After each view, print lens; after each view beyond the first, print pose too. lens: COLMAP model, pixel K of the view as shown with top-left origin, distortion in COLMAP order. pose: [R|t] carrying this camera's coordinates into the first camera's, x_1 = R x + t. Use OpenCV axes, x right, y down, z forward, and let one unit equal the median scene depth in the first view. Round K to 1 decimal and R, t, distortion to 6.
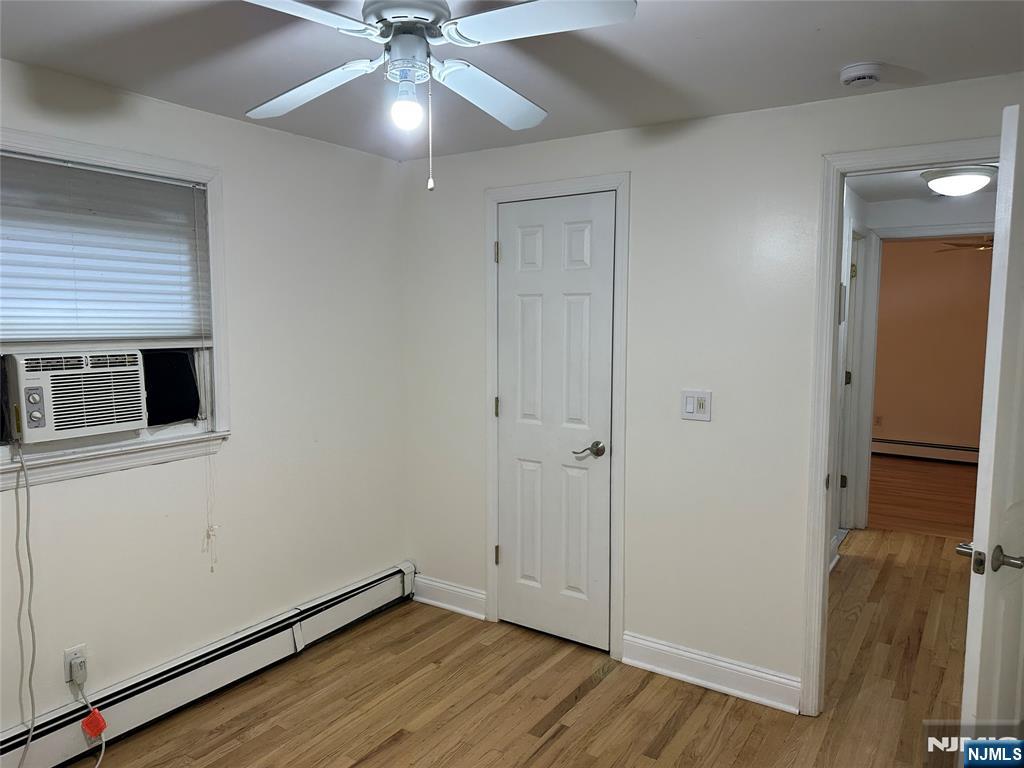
lens RADIAL K [[714.1, 0, 512.3], [0, 714.1, 387.4], [0, 0, 1]] dist [0.003389, 0.000704]
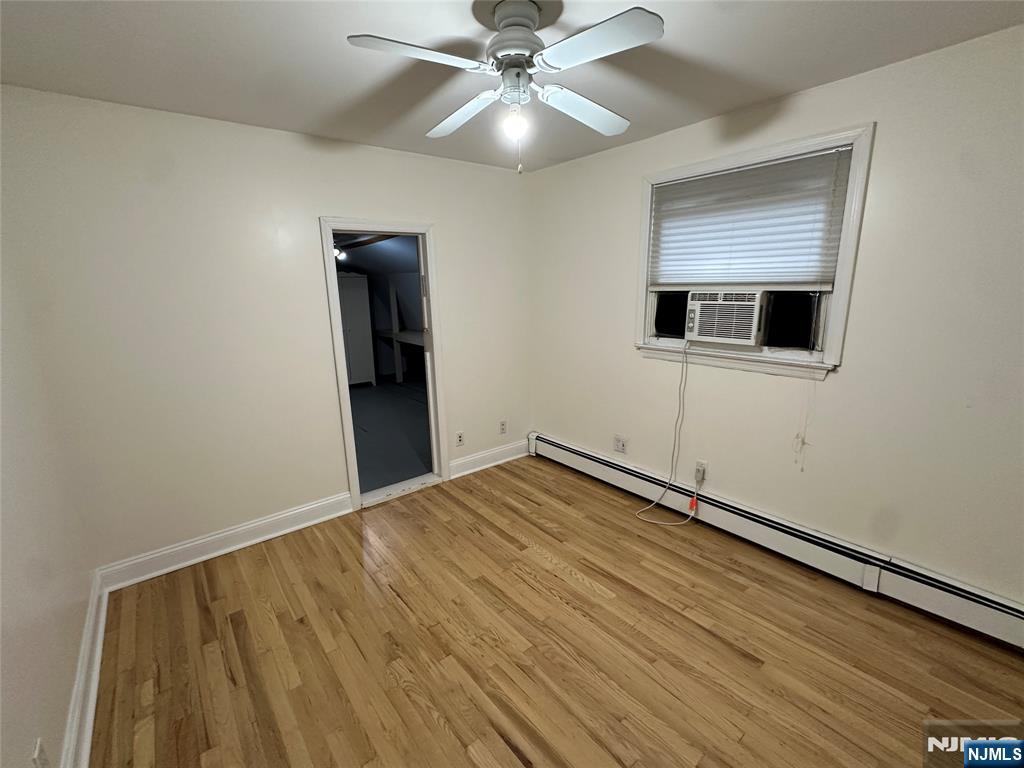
lens RADIAL K [[460.9, 0, 511.5], [0, 460.9, 384.6], [0, 0, 1]] dist [-0.003784, 0.000670]
pose [[-0.309817, 0.211921, -0.926878, 0.511161], [-0.072434, 0.966750, 0.245249, -0.059241], [0.948033, 0.143120, -0.284165, 0.789928]]
